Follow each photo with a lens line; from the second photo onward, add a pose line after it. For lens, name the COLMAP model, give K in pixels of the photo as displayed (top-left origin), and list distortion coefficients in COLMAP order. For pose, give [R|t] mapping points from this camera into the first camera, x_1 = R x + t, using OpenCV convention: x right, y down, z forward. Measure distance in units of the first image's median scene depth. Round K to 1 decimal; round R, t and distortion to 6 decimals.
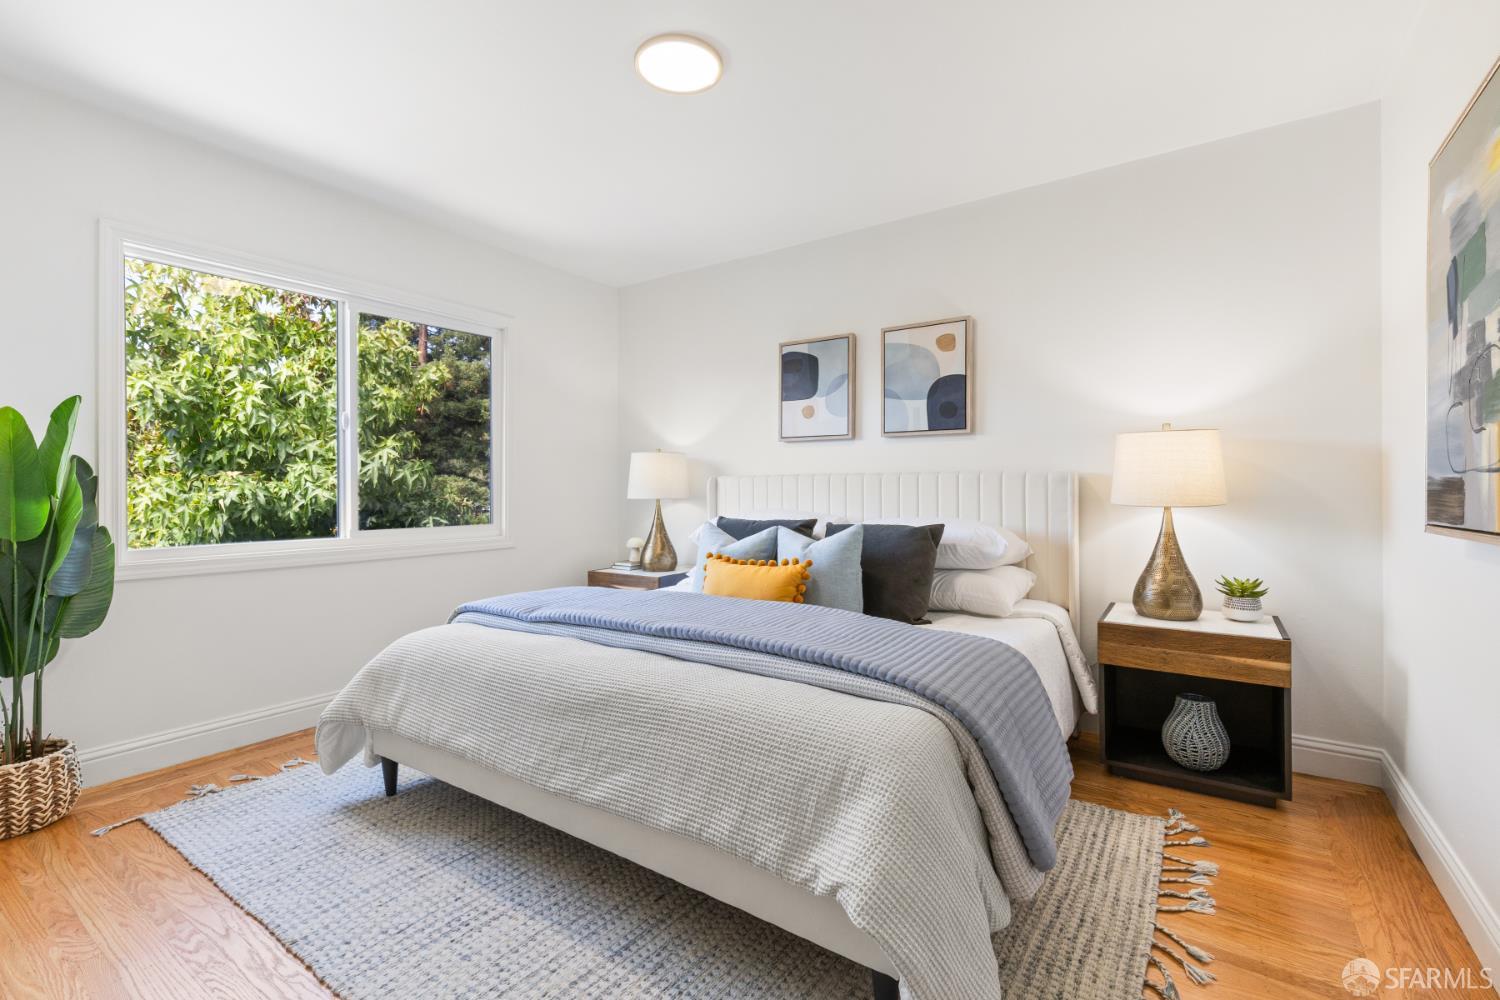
lens RADIAL K [[672.1, 0, 737.5], [0, 672.1, 487.4], [0, 0, 1]] dist [0.010648, -0.000261]
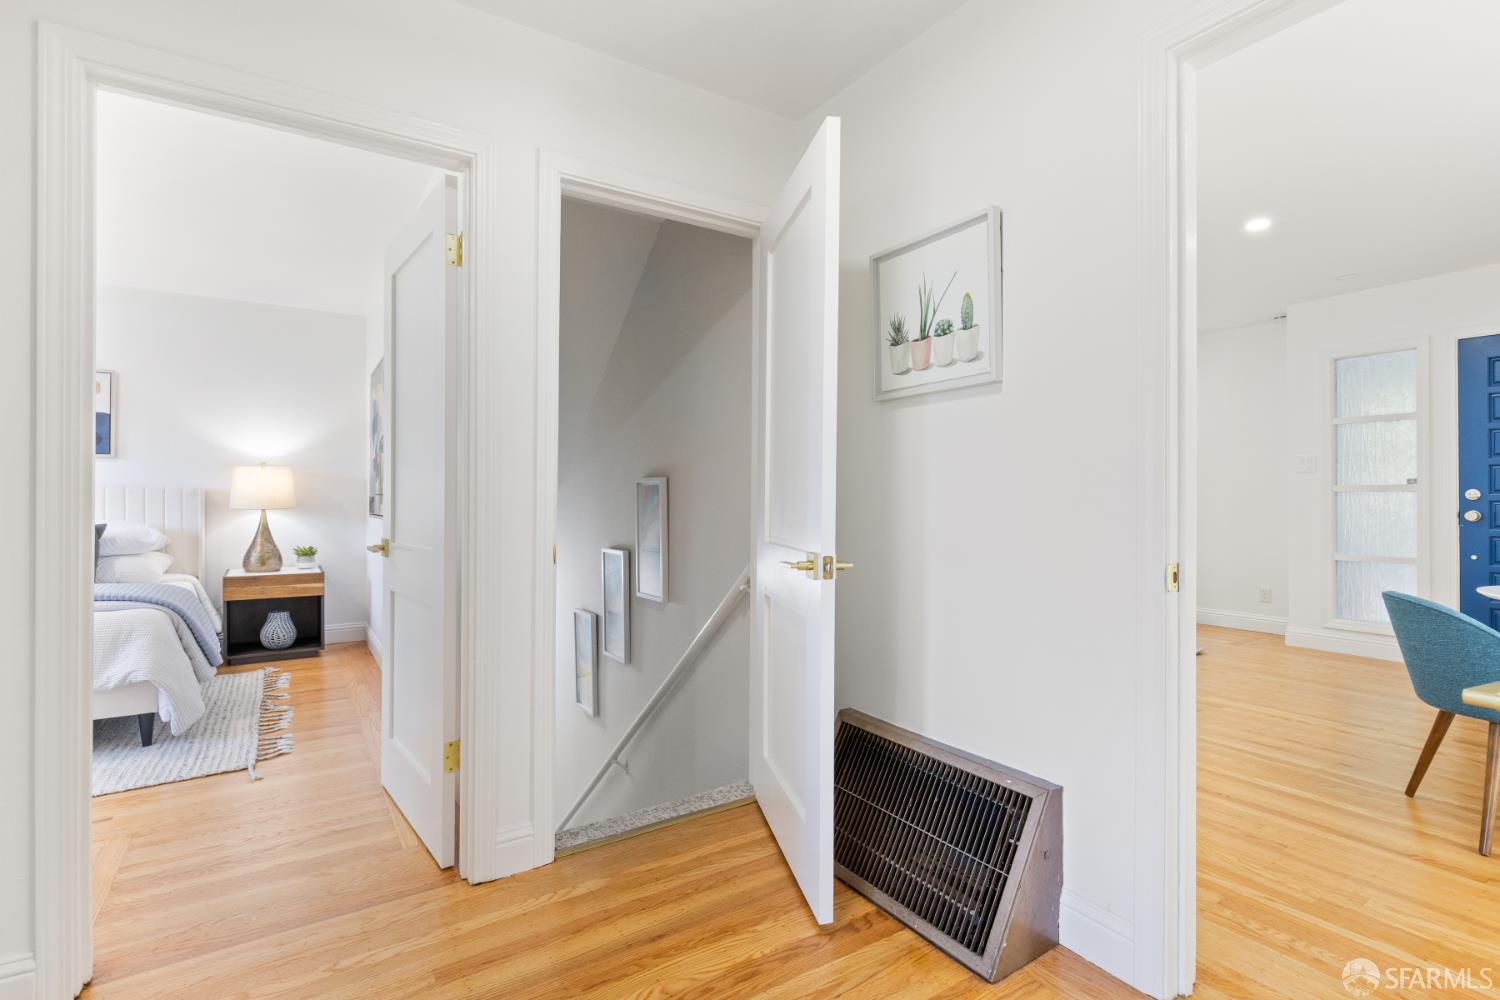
lens RADIAL K [[692.6, 0, 745.6], [0, 692.6, 496.7], [0, 0, 1]] dist [-0.004867, 0.000256]
pose [[0.363351, 0.000361, 0.931652, -0.614503], [-0.003992, 0.999991, 0.001169, -0.011404], [-0.931644, -0.004144, 0.363349, -0.867771]]
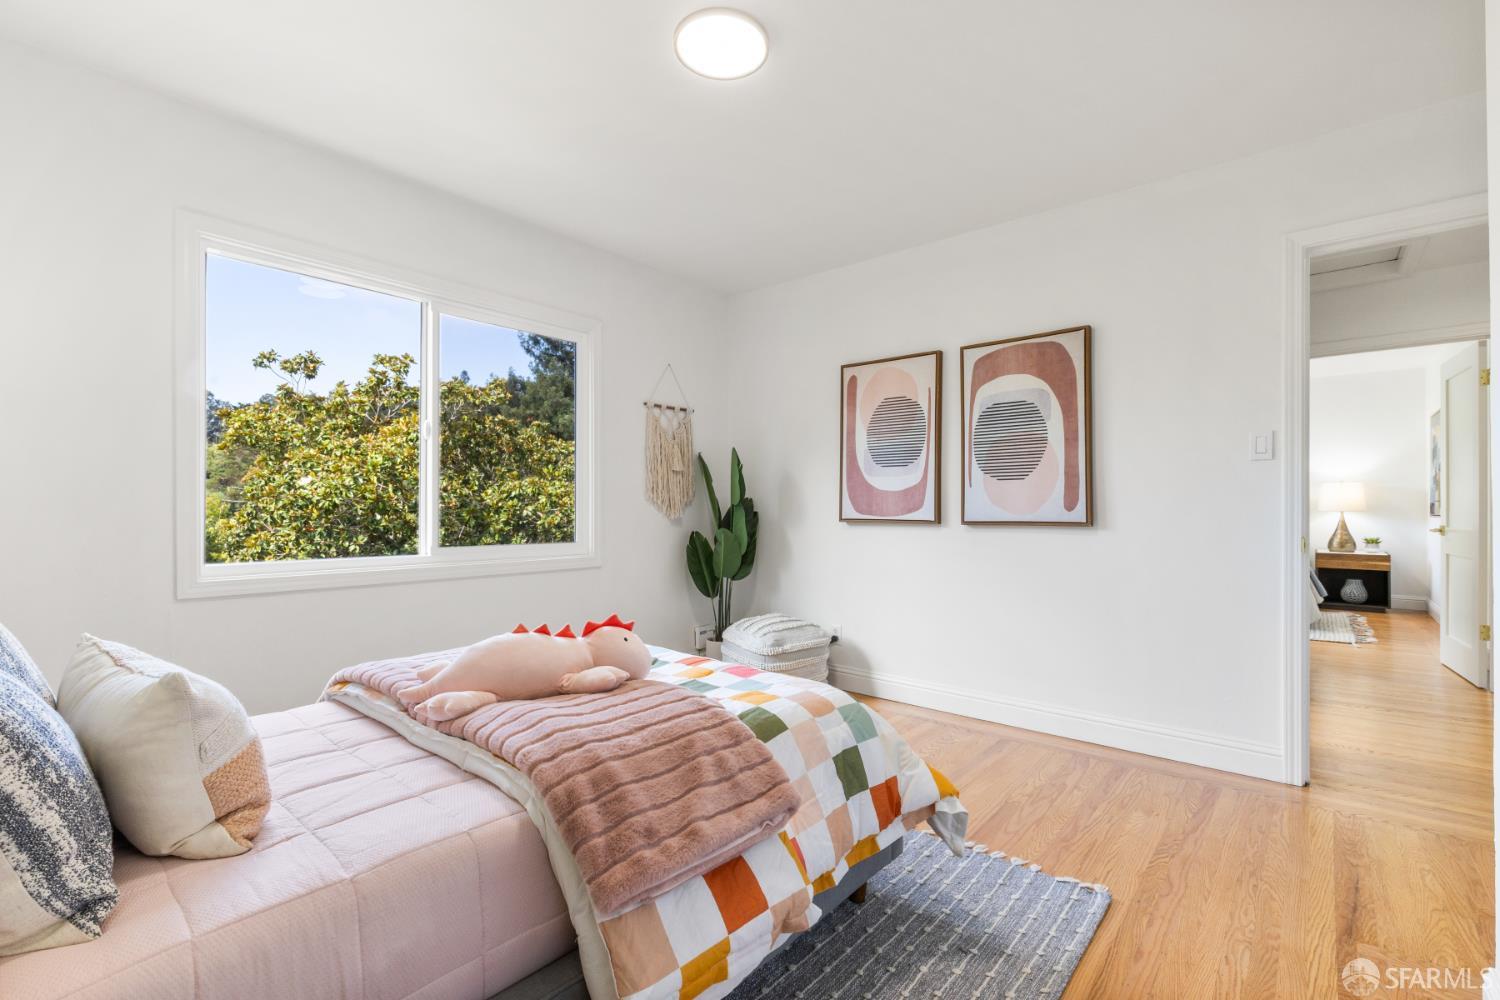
lens RADIAL K [[672.1, 0, 757.6], [0, 672.1, 505.6], [0, 0, 1]] dist [0.010648, -0.000261]
pose [[0.996995, -0.007172, -0.077132, -1.532568], [0.007401, 0.999969, 0.002684, -0.017895], [0.077110, -0.003246, 0.997017, -1.943482]]
